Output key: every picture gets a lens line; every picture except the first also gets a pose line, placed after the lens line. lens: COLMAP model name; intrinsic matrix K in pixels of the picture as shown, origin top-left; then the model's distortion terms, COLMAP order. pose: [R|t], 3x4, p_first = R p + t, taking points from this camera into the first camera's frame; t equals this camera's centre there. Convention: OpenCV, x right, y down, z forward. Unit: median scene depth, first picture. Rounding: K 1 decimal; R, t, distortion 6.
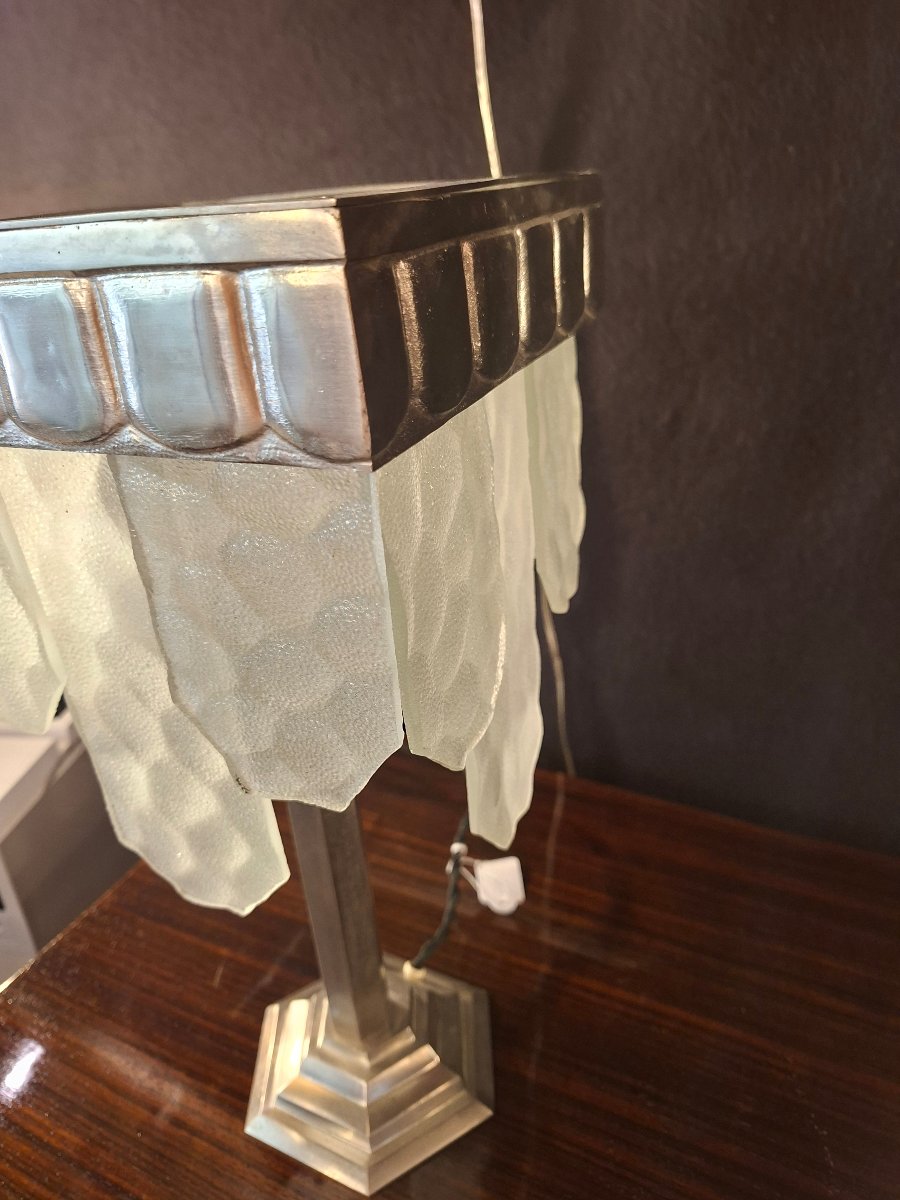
lens RADIAL K [[877.5, 0, 430.7], [0, 877.5, 601.8], [0, 0, 1]] dist [-0.000848, -0.051529]
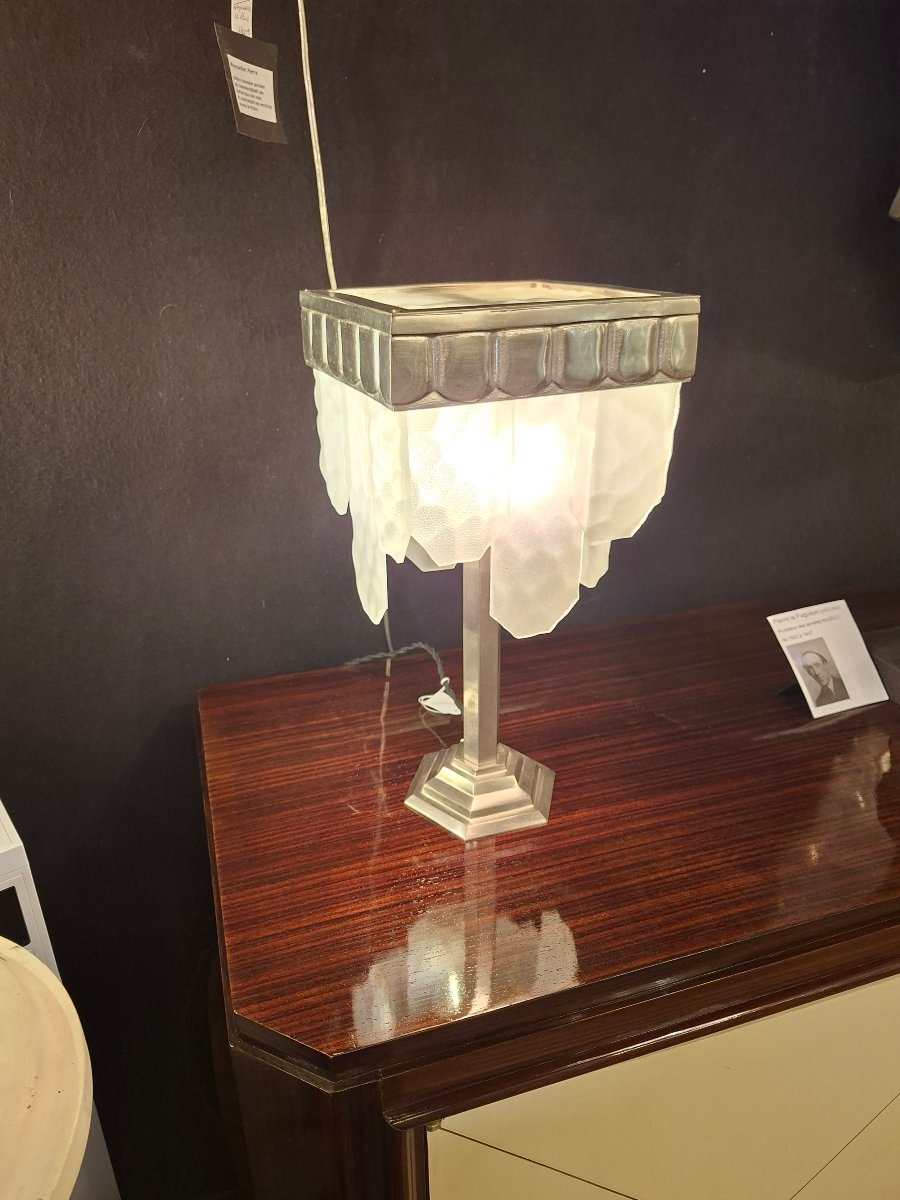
lens RADIAL K [[817.4, 0, 433.2], [0, 817.4, 585.9], [0, 0, 1]] dist [0.003307, -0.029514]
pose [[0.720428, -0.230705, 0.654033, -1.051733], [0.278165, 0.959993, 0.032226, 0.075450], [-0.635302, 0.158712, 0.755779, -0.182605]]
